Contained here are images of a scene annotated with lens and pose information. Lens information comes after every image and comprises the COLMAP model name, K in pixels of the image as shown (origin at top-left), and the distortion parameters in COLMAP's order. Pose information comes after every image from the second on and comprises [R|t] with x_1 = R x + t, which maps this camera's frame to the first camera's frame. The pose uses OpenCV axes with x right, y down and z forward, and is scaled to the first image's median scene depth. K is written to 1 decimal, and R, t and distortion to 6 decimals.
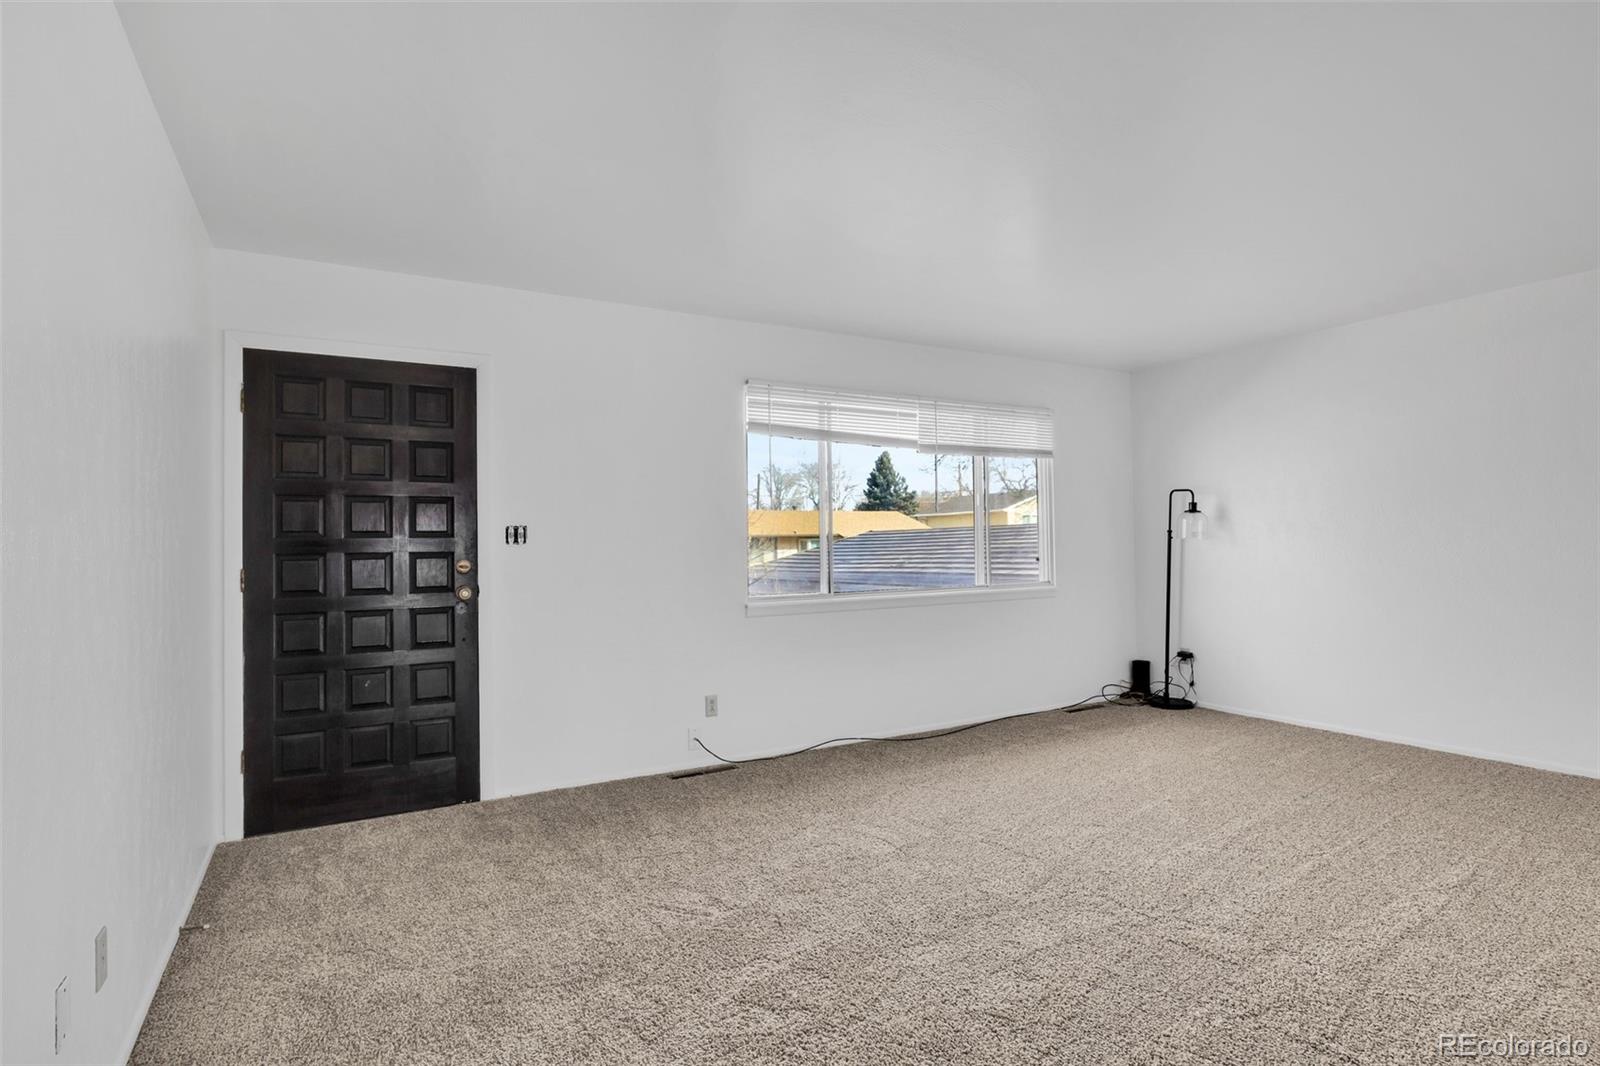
lens RADIAL K [[833.5, 0, 799.4], [0, 833.5, 540.4], [0, 0, 1]] dist [-0.000369, -0.000008]
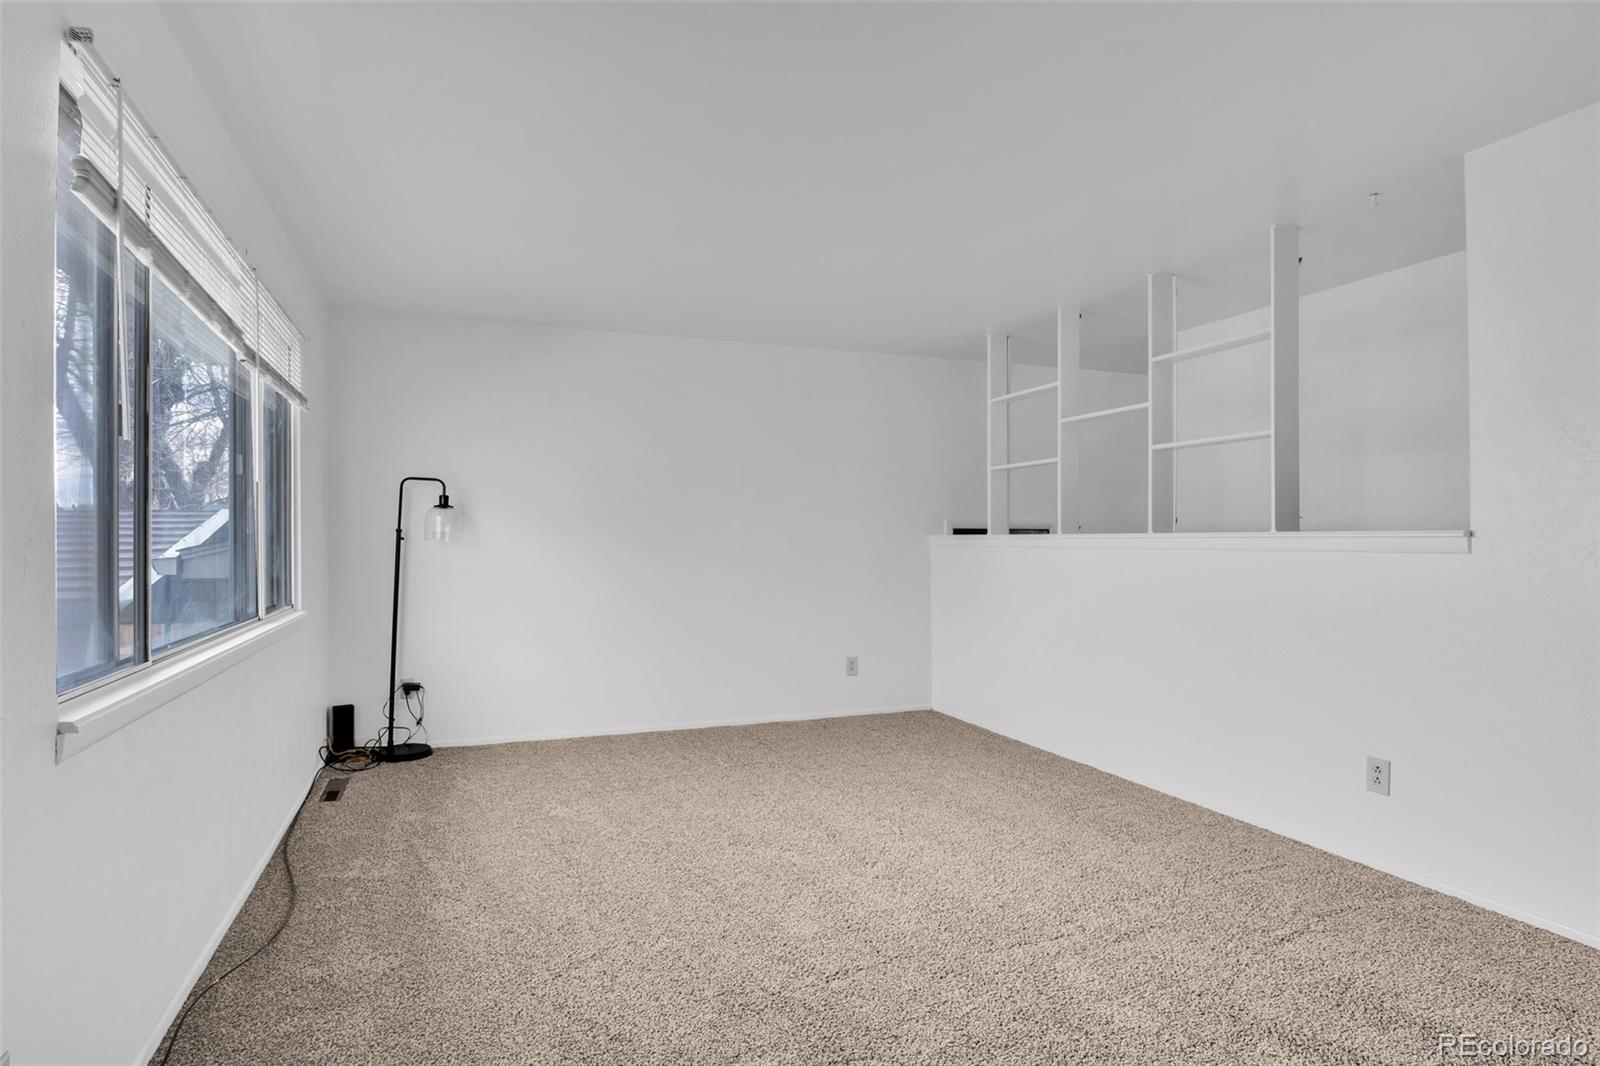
lens RADIAL K [[833.5, 0, 798.9], [0, 833.5, 539.2], [0, 0, 1]] dist [-0.000369, -0.000008]
pose [[0.169129, 0.011988, 0.985521, -0.257988], [-0.006206, 0.999919, -0.011098, 0.003478], [-0.985574, -0.004239, 0.169189, 0.506270]]
